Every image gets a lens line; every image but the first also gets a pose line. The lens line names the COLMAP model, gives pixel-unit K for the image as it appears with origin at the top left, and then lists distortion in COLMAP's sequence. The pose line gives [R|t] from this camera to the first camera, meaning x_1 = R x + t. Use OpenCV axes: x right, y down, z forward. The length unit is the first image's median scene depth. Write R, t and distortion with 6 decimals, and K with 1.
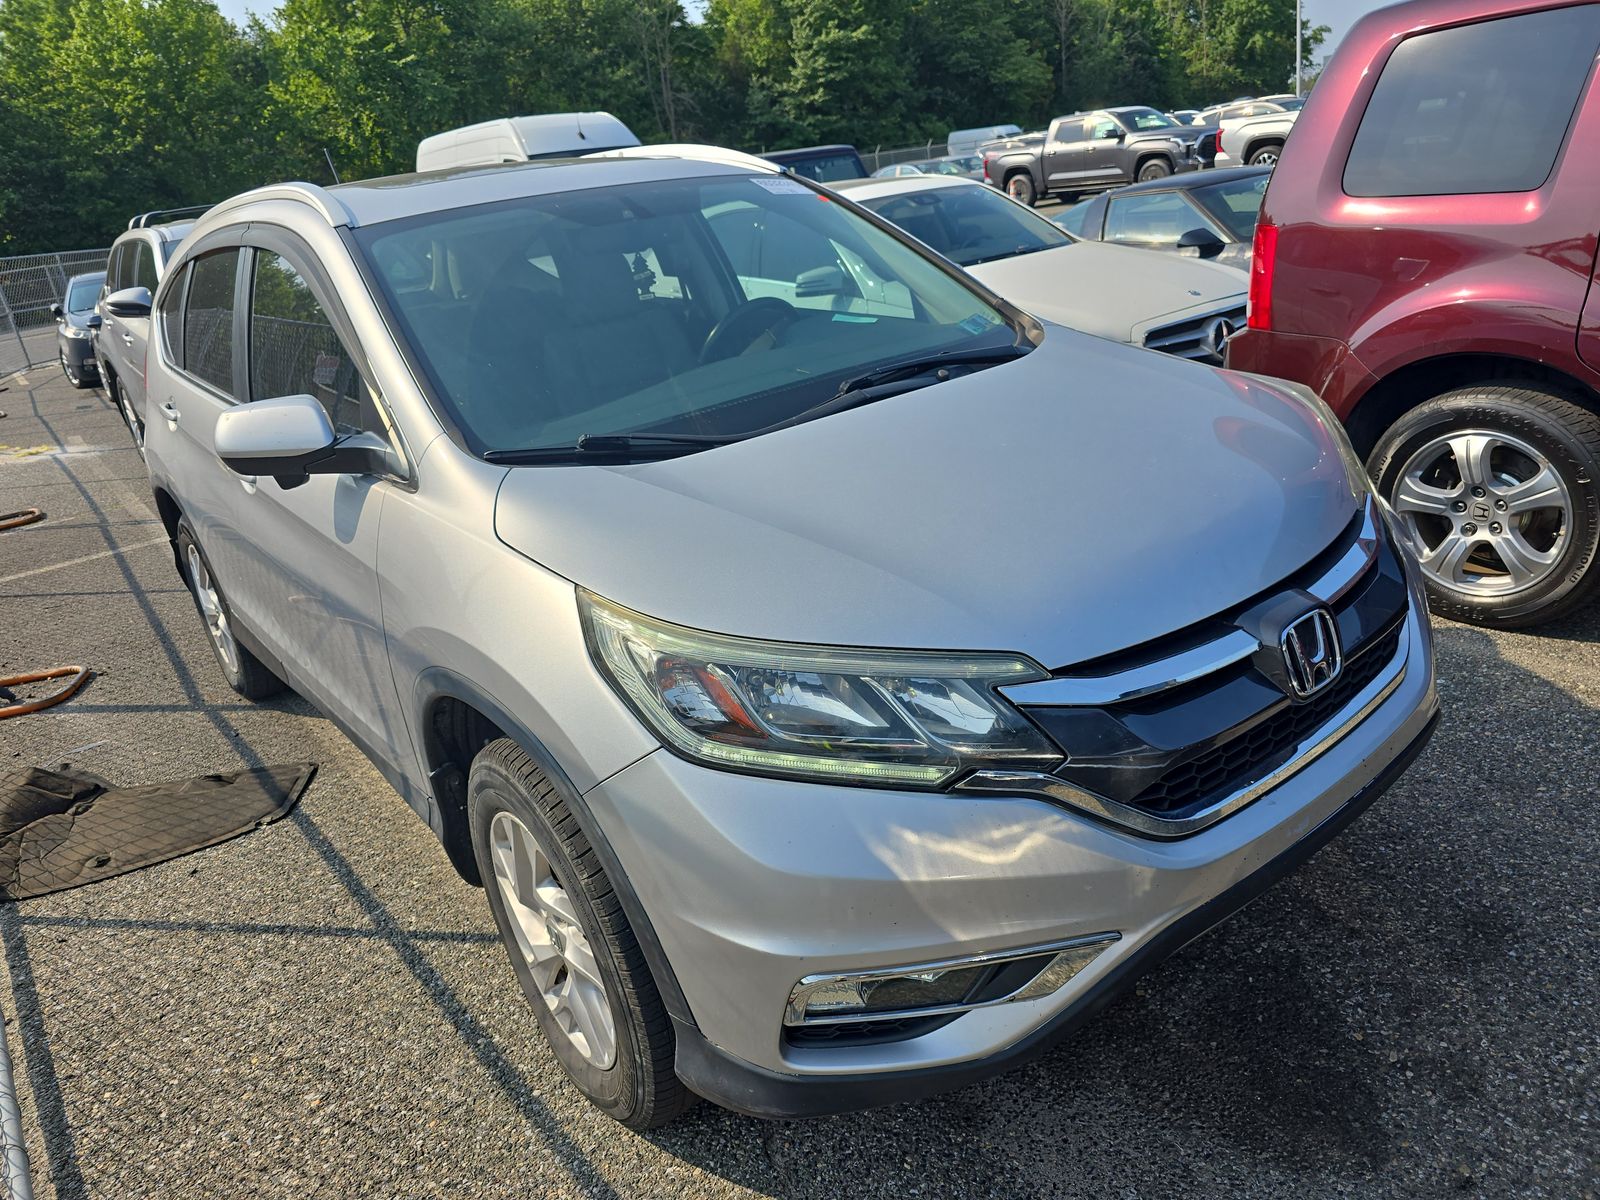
lens RADIAL K [[1059.4, 0, 802.4], [0, 1059.4, 600.7], [0, 0, 1]] dist [0.035683, -0.030453]
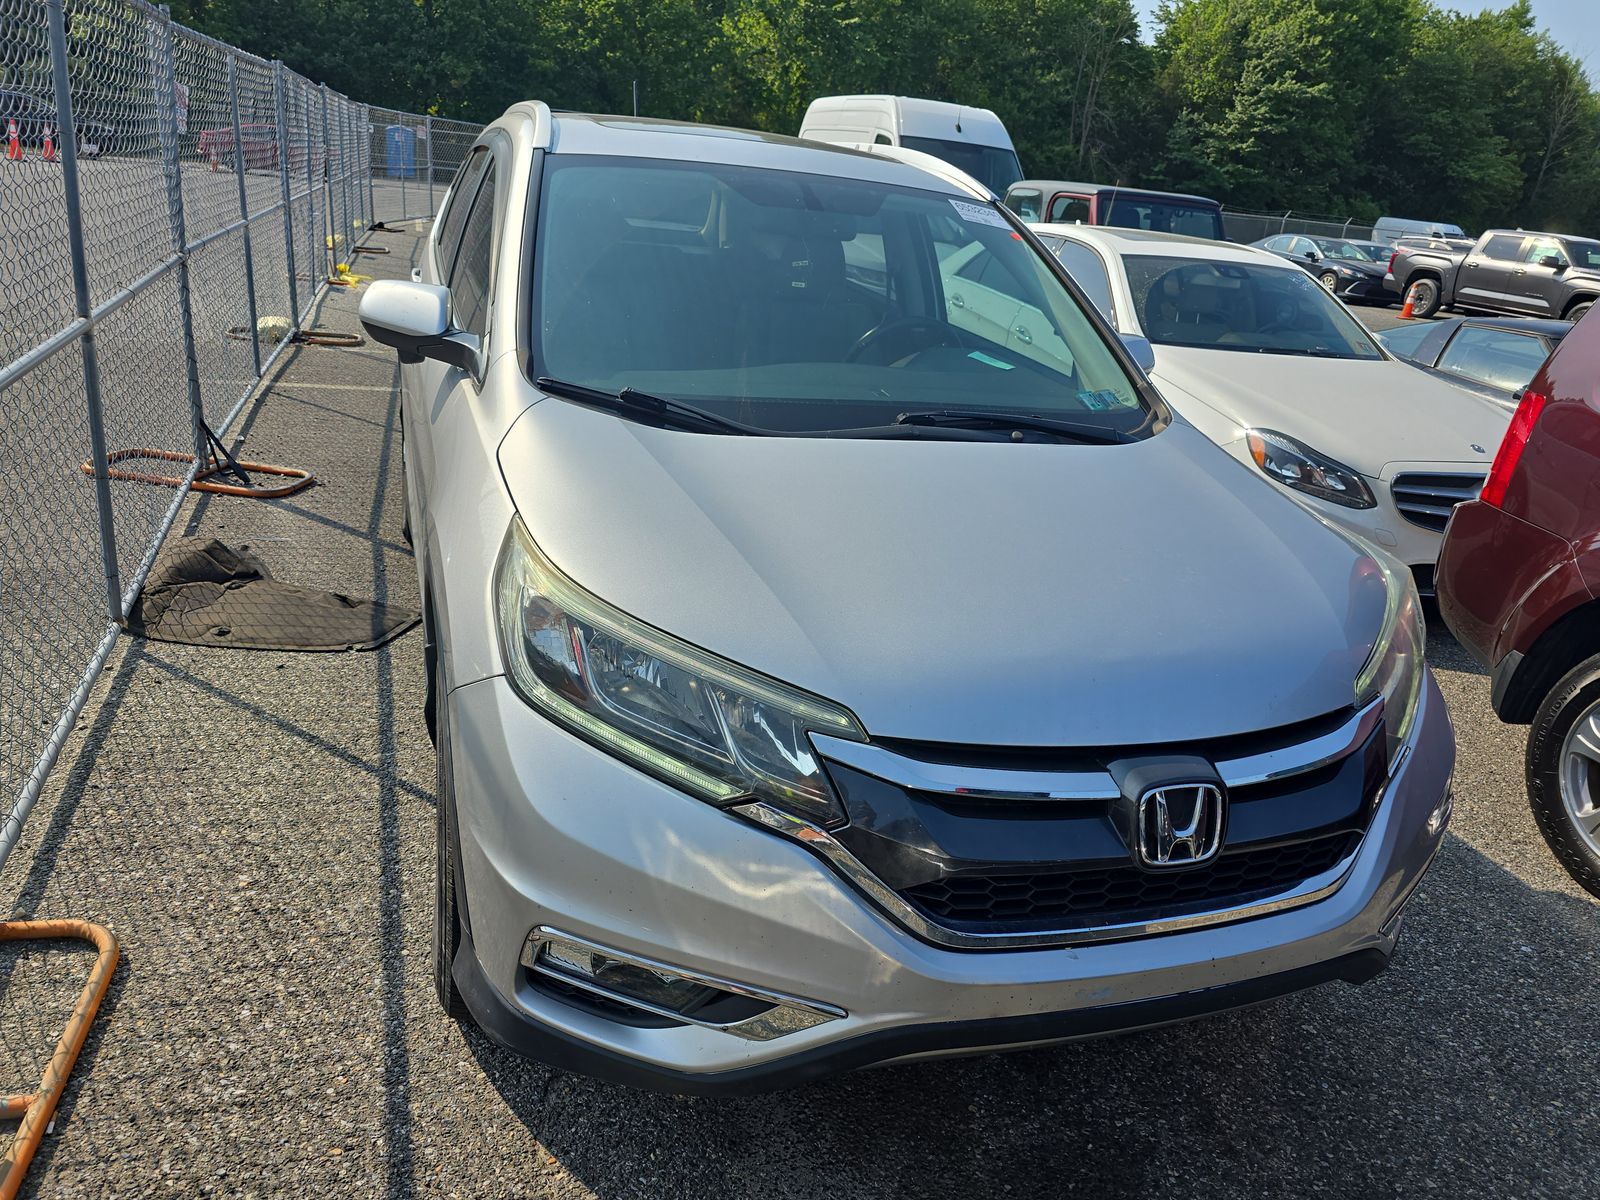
lens RADIAL K [[1070.5, 0, 803.6], [0, 1070.5, 607.4], [0, 0, 1]] dist [0.040829, -0.034726]
pose [[0.918090, 0.325522, -0.226156, 0.129217], [-0.325008, 0.944840, 0.040589, -0.024070], [0.226894, 0.036238, 0.973245, 0.004332]]
